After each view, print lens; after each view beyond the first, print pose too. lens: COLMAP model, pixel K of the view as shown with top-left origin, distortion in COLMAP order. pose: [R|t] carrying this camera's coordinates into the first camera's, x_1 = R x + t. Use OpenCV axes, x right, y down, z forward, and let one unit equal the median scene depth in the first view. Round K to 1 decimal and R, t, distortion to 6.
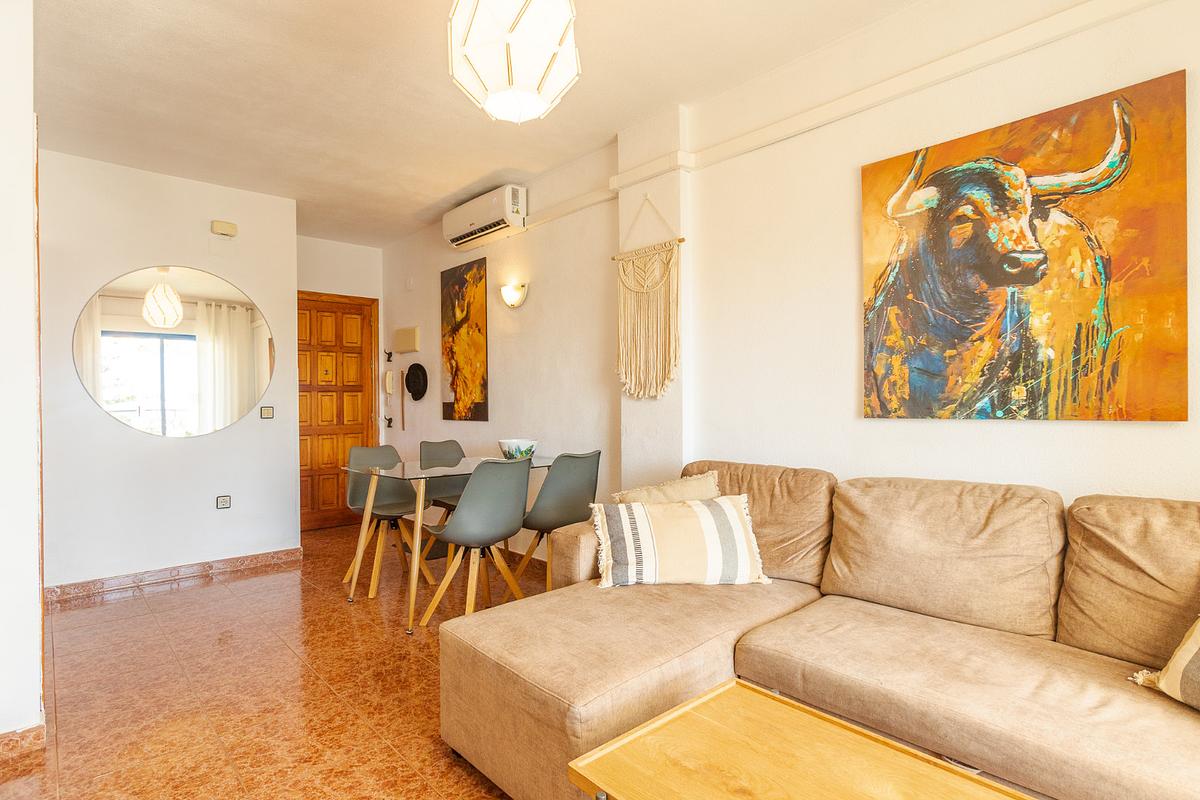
lens RADIAL K [[610.0, 0, 574.3], [0, 610.0, 407.7], [0, 0, 1]] dist [-0.013859, 0.010786]
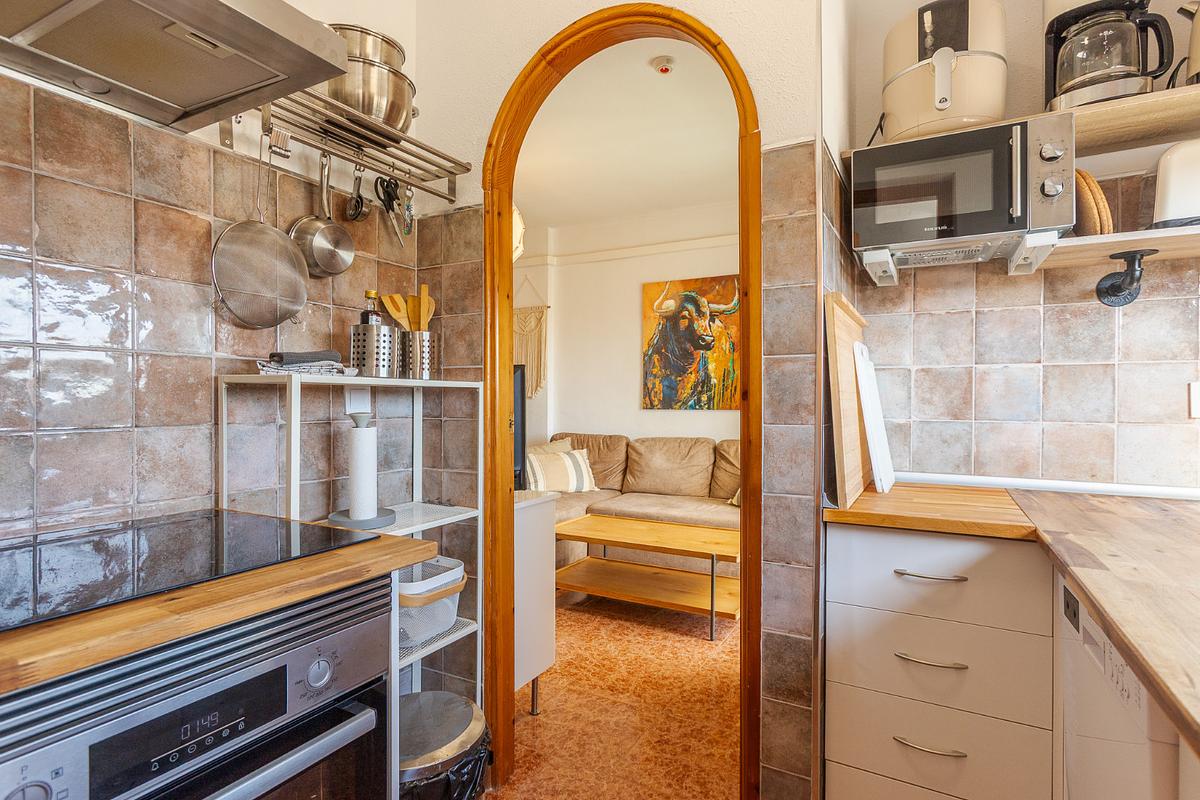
lens RADIAL K [[610.0, 0, 609.0], [0, 610.0, 404.2], [0, 0, 1]] dist [-0.013859, 0.010786]
pose [[0.934094, 0.009154, 0.356909, -0.390671], [-0.007703, 0.999955, -0.005487, 0.013685], [-0.356943, 0.002377, 0.934123, -0.949884]]
